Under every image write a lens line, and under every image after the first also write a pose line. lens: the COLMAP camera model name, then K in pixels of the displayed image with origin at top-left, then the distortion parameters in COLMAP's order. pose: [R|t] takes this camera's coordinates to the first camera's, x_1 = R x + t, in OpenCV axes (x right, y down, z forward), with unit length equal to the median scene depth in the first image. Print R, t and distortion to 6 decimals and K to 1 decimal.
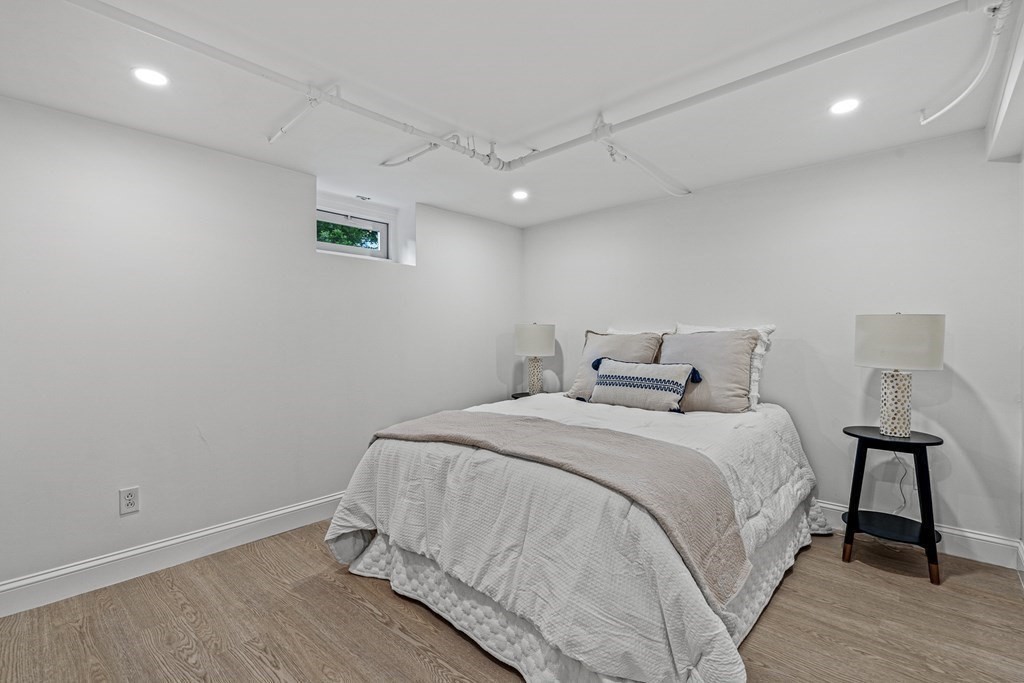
lens RADIAL K [[465.2, 0, 508.6], [0, 465.2, 342.7], [0, 0, 1]] dist [0.000813, 0.000520]
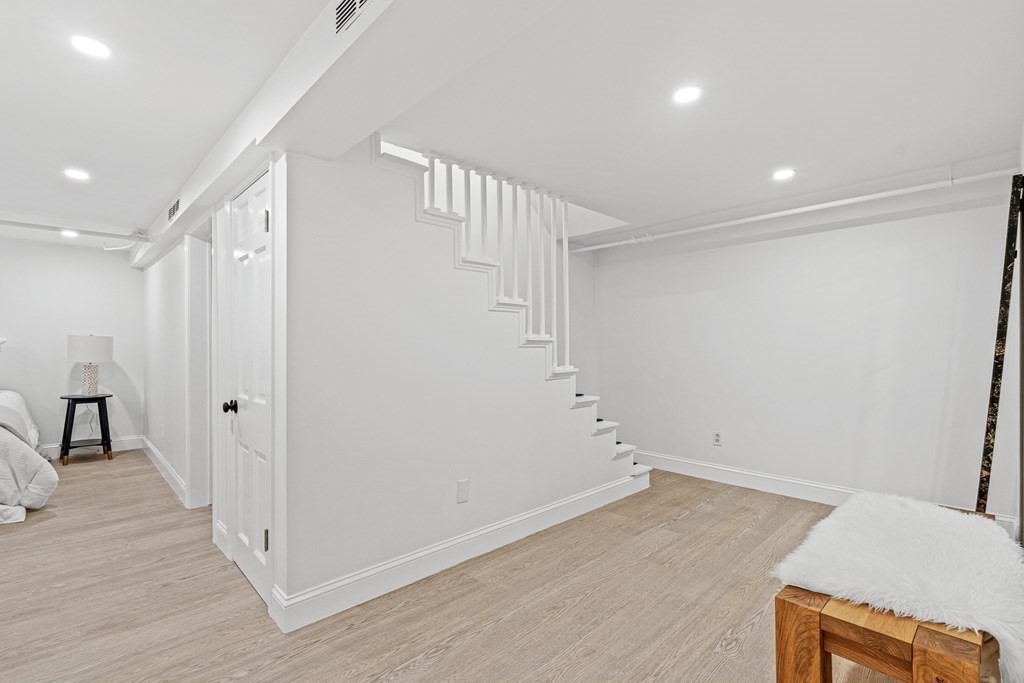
lens RADIAL K [[465.2, 0, 508.6], [0, 465.2, 342.7], [0, 0, 1]] dist [0.000813, 0.000520]
pose [[0.068540, 0.009126, 0.997607, -1.027704], [0.015315, 0.999831, -0.010198, 0.018176], [-0.997531, 0.015978, 0.068389, -0.920025]]
